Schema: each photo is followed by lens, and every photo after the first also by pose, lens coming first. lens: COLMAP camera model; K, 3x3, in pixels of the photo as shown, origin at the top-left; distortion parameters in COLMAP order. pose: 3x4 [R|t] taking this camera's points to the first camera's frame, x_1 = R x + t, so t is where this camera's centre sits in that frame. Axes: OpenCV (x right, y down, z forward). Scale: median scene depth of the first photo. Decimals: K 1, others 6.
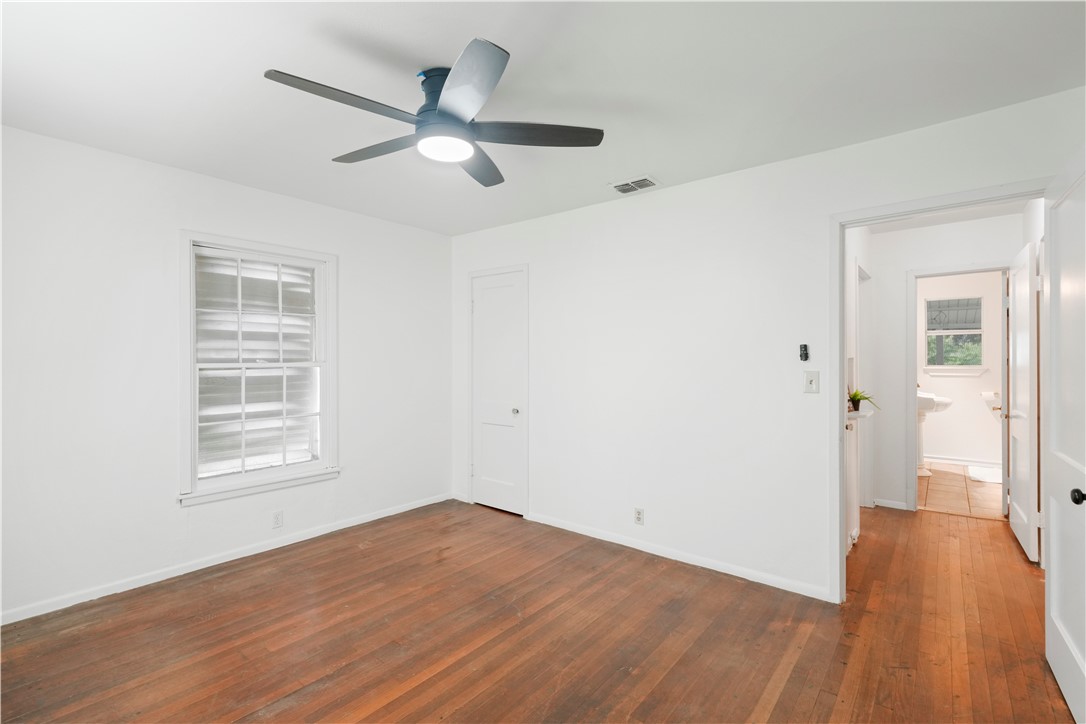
lens RADIAL K [[500.4, 0, 543.2], [0, 500.4, 355.0], [0, 0, 1]] dist [0.000434, 0.000239]
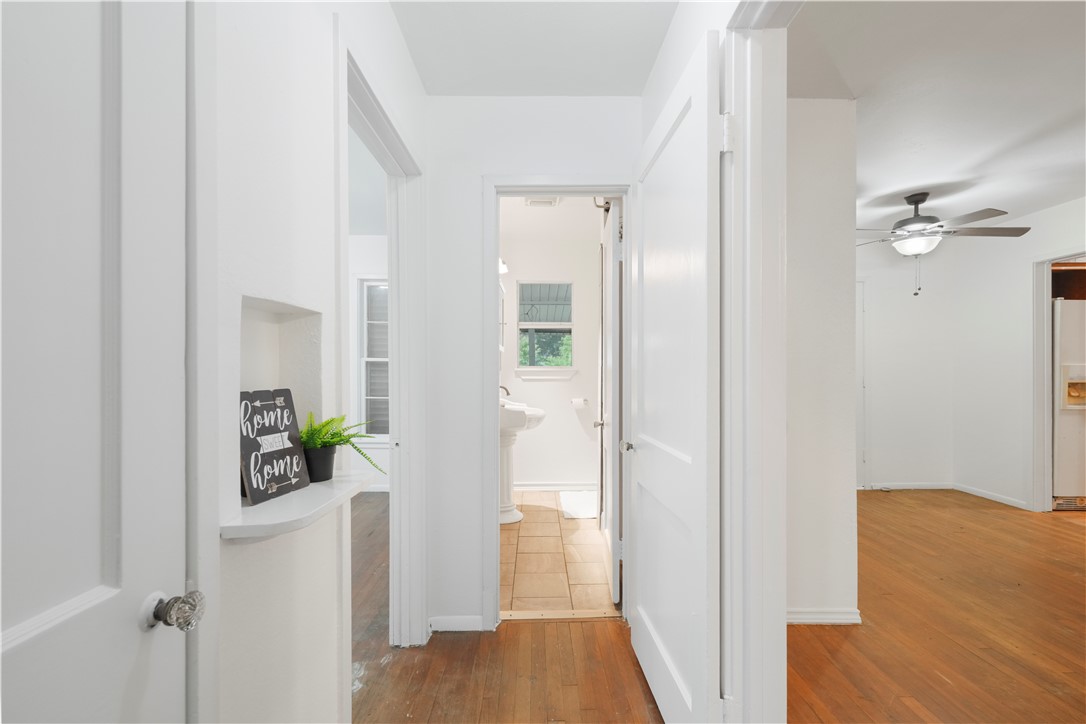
lens RADIAL K [[486.9, 0, 542.1], [0, 486.9, 374.8], [0, 0, 1]] dist [-0.000616, -0.000225]
pose [[0.770381, -0.005627, 0.637559, 0.363610], [-0.002674, 0.999924, 0.012057, 0.028021], [-0.637579, -0.010993, 0.770307, 0.459442]]
